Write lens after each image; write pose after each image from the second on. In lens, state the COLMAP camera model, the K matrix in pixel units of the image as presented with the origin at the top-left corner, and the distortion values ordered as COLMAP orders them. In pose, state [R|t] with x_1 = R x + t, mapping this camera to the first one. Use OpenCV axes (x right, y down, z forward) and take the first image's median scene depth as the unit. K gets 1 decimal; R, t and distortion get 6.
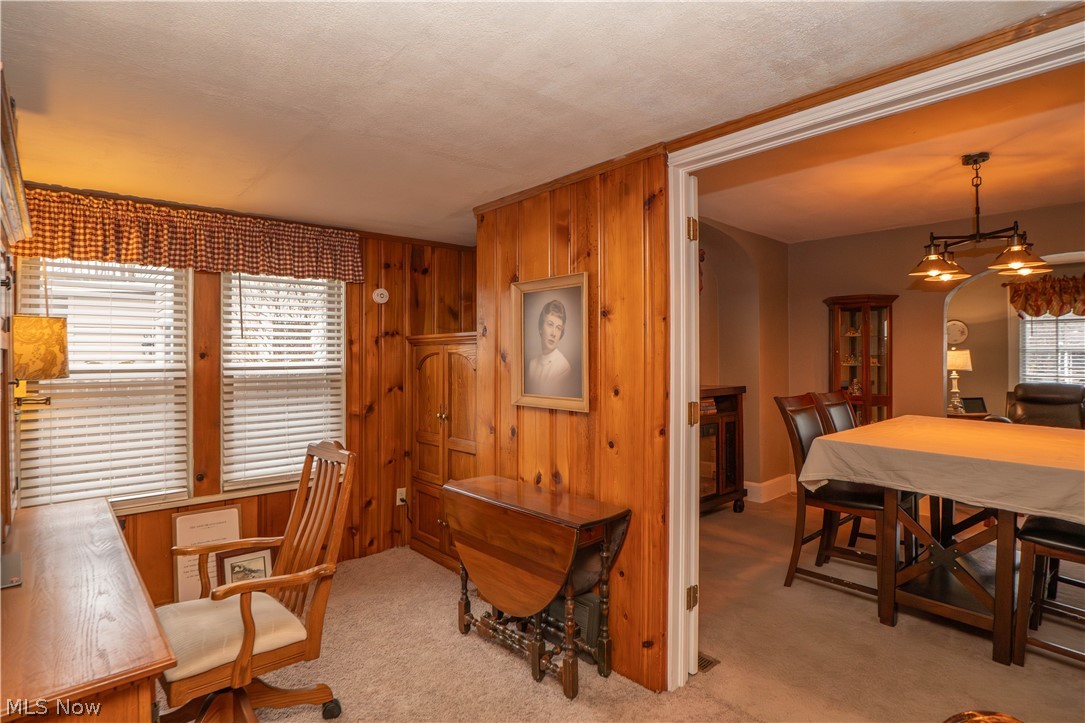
lens RADIAL K [[534.0, 0, 541.8], [0, 534.0, 353.7], [0, 0, 1]] dist [-0.015559, 0.001156]
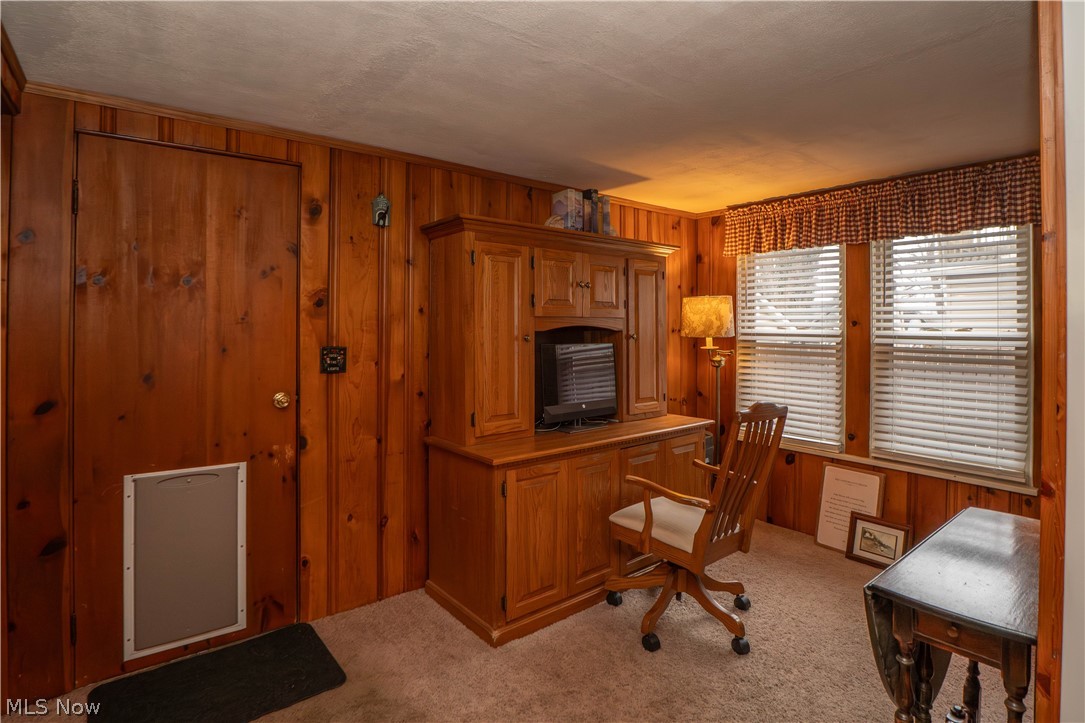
lens RADIAL K [[534.0, 0, 519.0], [0, 534.0, 321.9], [0, 0, 1]] dist [-0.015559, 0.001156]
pose [[-0.047118, 0.006557, -0.998868, 0.448416], [-0.002389, 0.999975, 0.006677, -0.004559], [0.998886, 0.002701, -0.047101, 0.372088]]
